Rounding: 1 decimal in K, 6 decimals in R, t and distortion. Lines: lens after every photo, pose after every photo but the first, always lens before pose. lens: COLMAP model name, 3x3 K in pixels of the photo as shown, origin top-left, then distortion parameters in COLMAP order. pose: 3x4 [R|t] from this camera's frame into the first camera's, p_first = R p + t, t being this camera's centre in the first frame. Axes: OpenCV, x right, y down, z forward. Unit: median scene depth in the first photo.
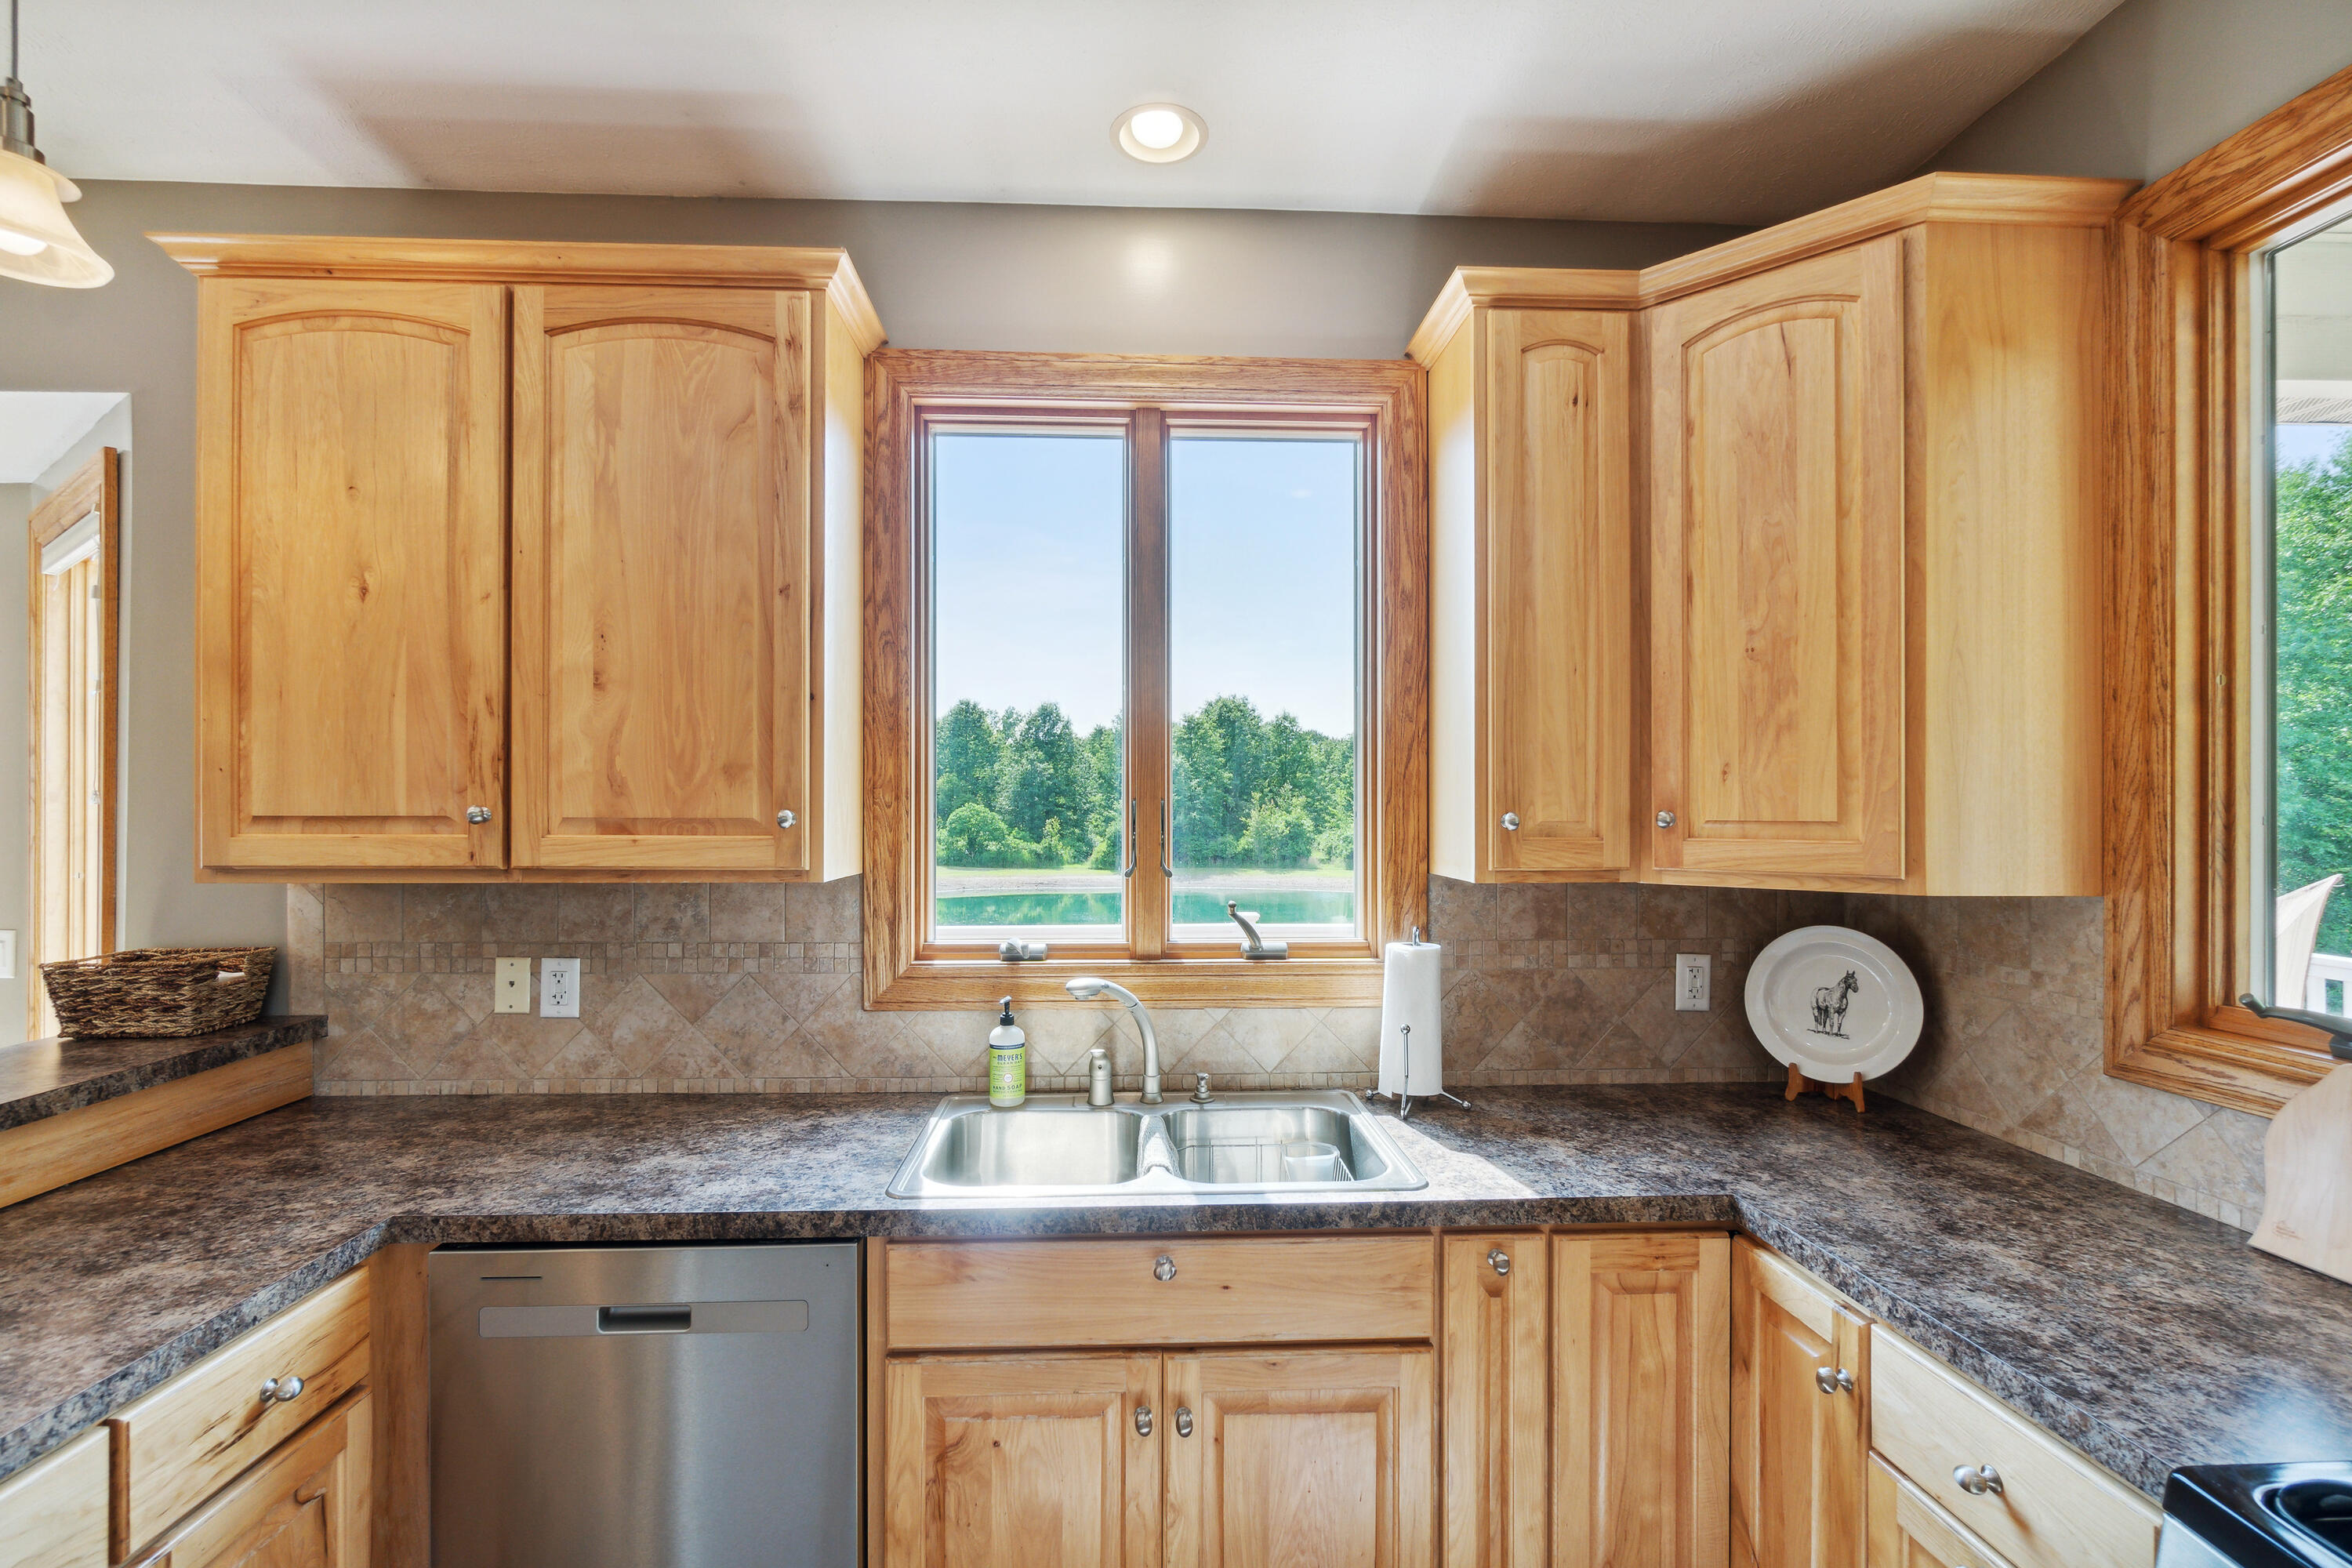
lens RADIAL K [[1042.3, 0, 1158.3], [0, 1042.3, 814.5], [0, 0, 1]] dist [-0.002786, -0.000014]
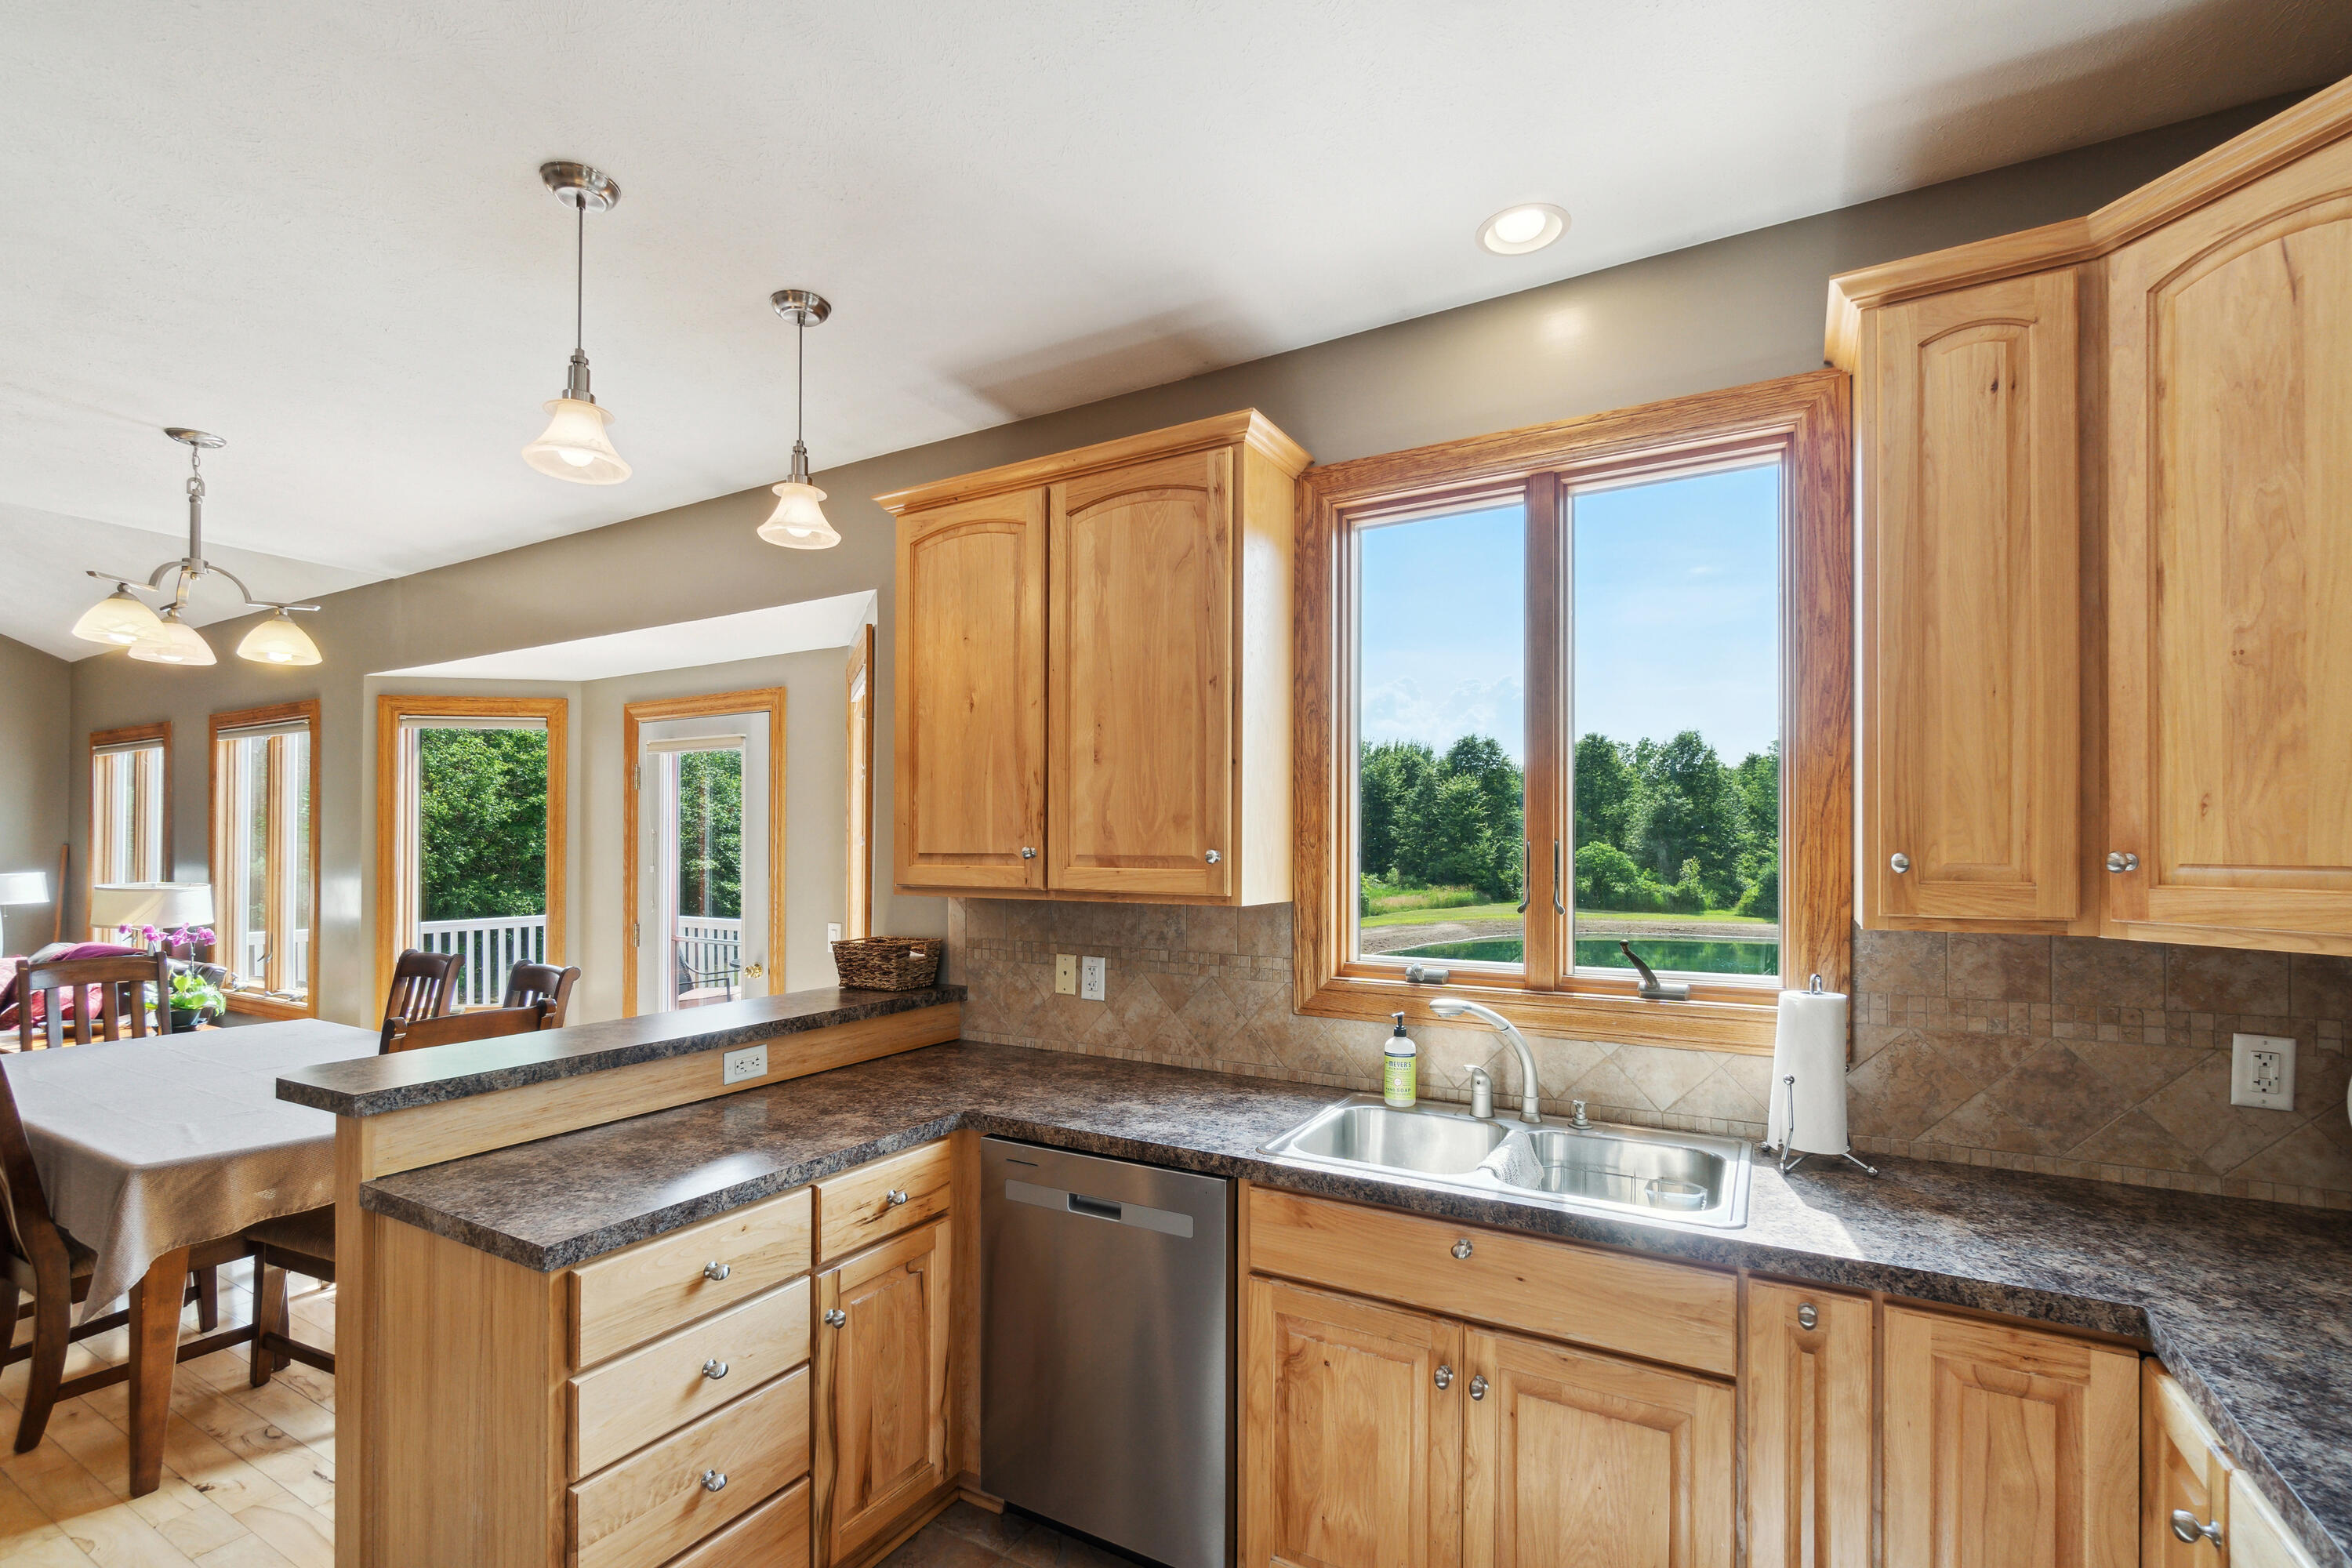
lens RADIAL K [[1033.3, 0, 1177.7], [0, 1033.3, 849.9], [0, 0, 1]] dist [0.003143, 0.000237]
pose [[0.844875, 0.001428, -0.534961, 0.285109], [-0.003222, 0.999992, -0.002419, -0.000804], [0.534953, 0.003767, 0.844873, -0.108807]]
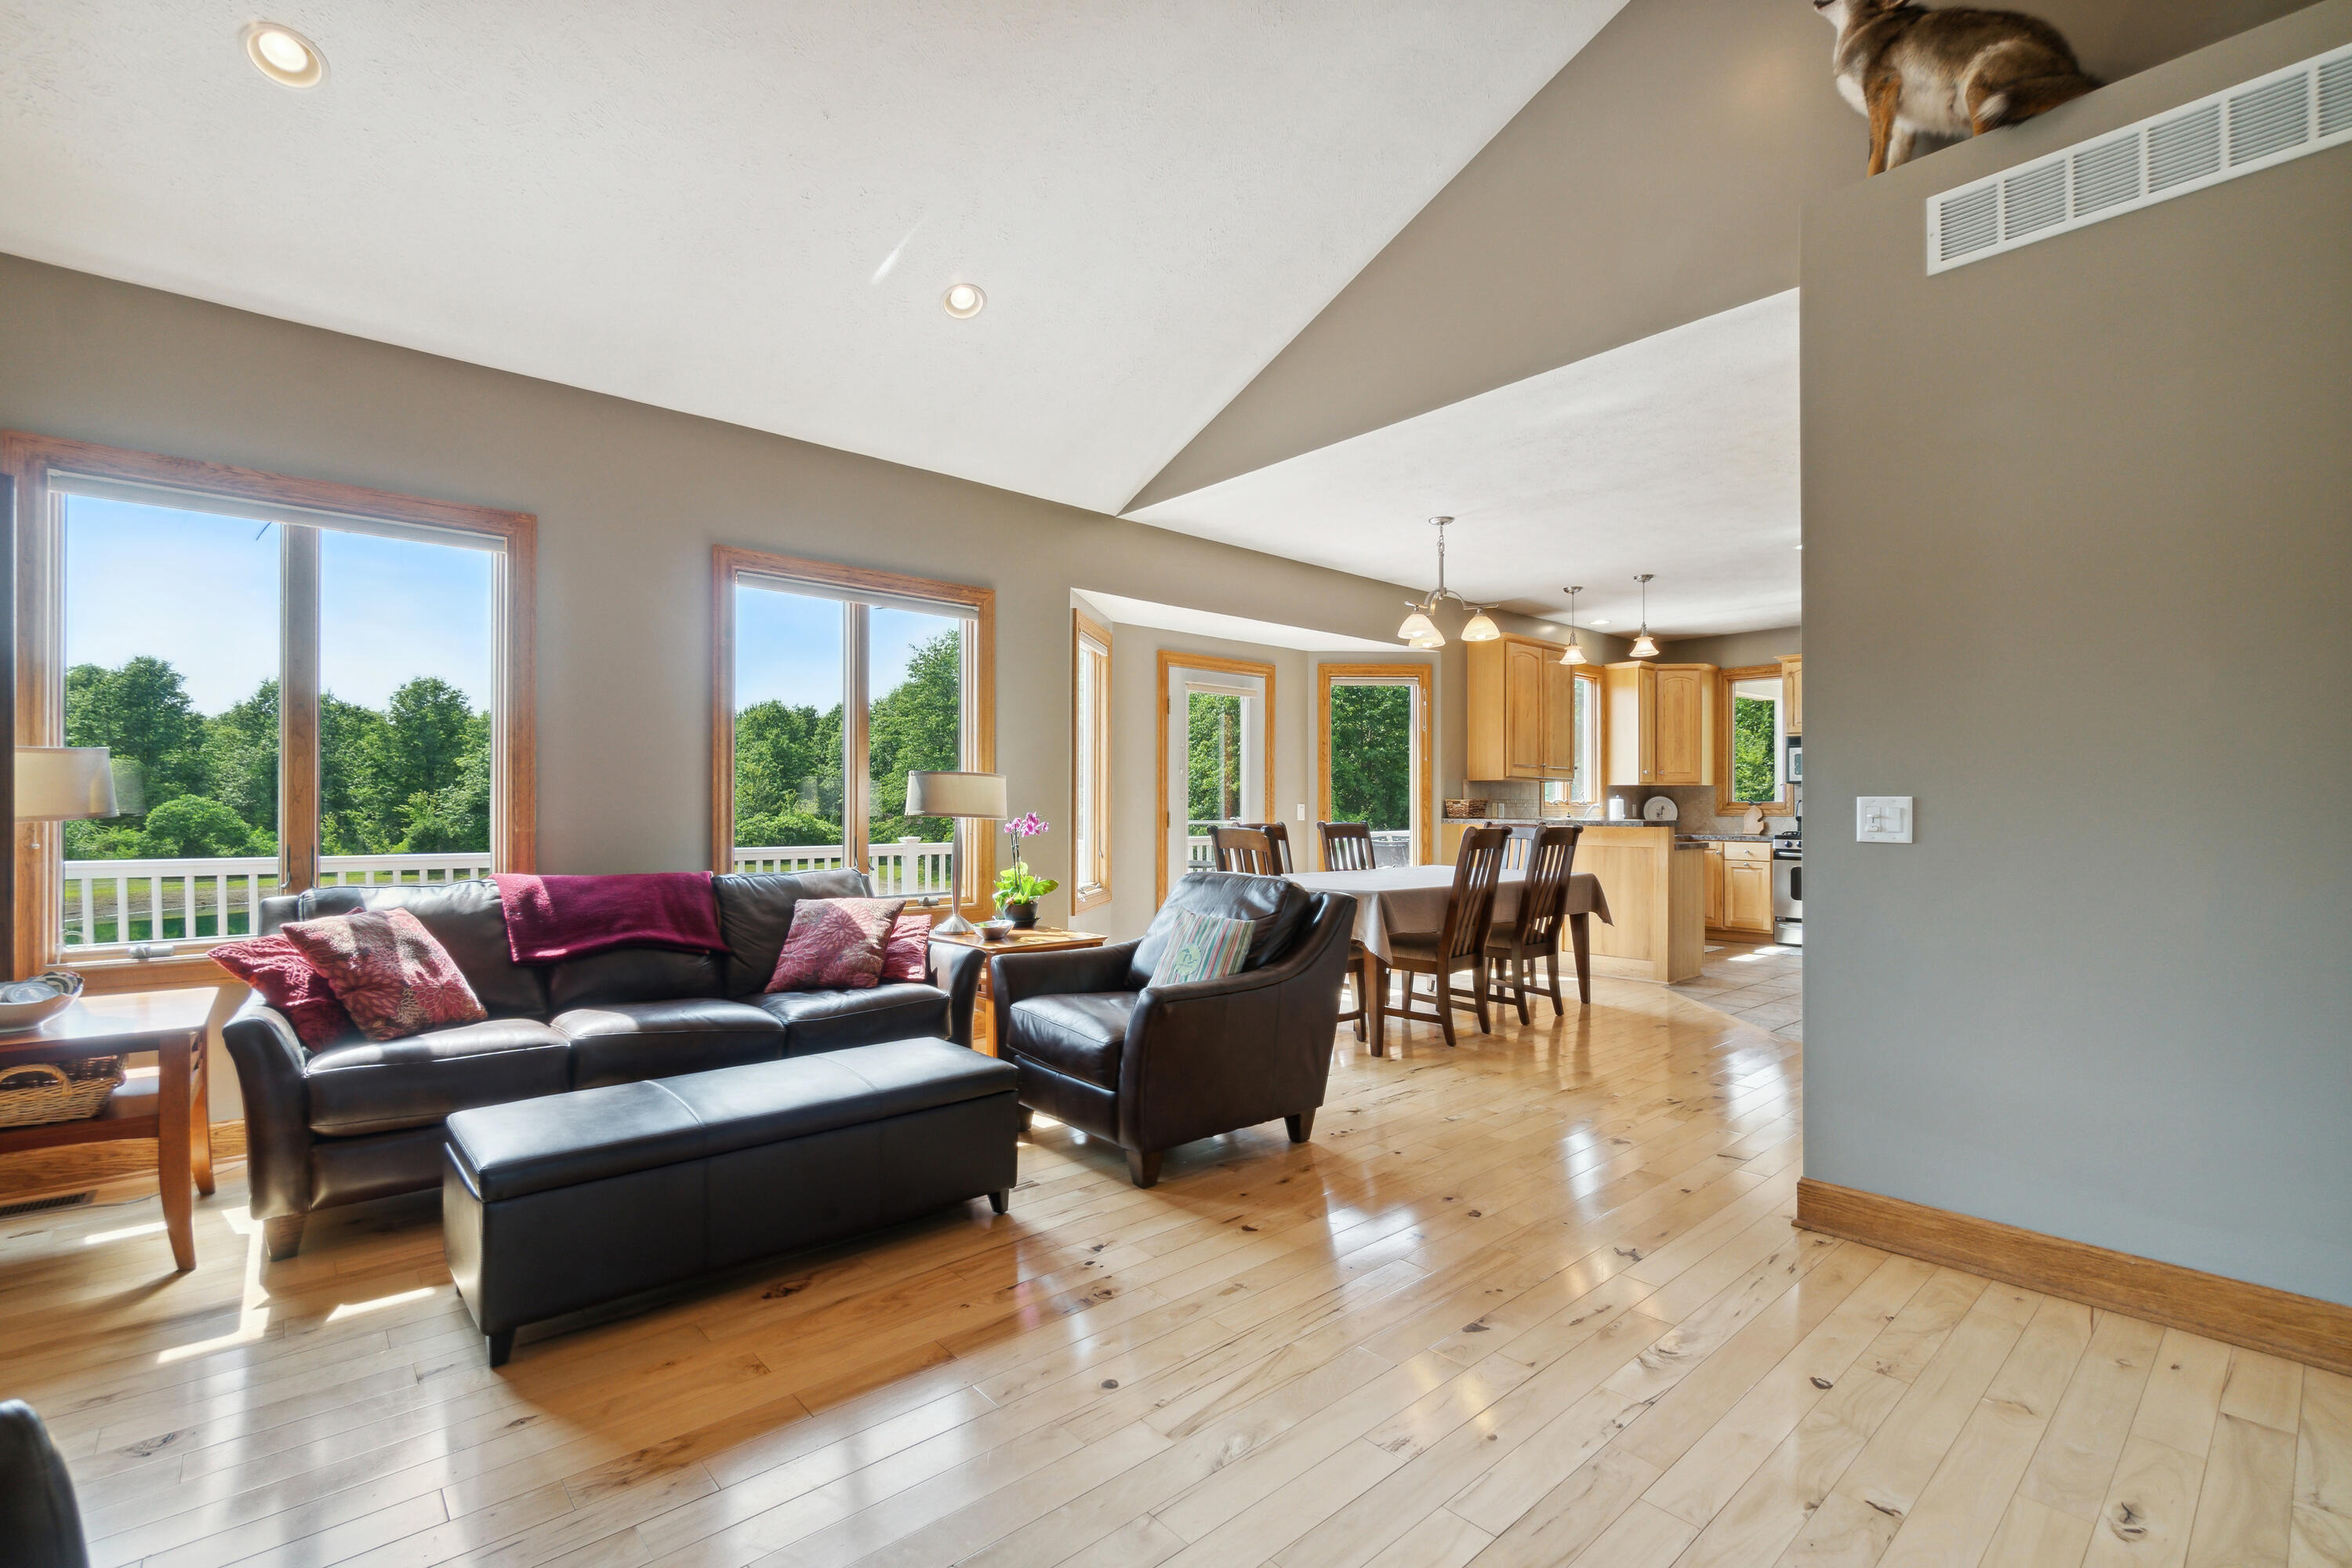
lens RADIAL K [[1042.3, 0, 1158.3], [0, 1042.3, 814.5], [0, 0, 1]] dist [-0.002786, -0.000014]
pose [[0.782704, -0.006658, 0.622358, -4.539059], [0.003469, 0.999974, 0.006335, 0.169322], [-0.622384, -0.002799, 0.782707, -1.436440]]
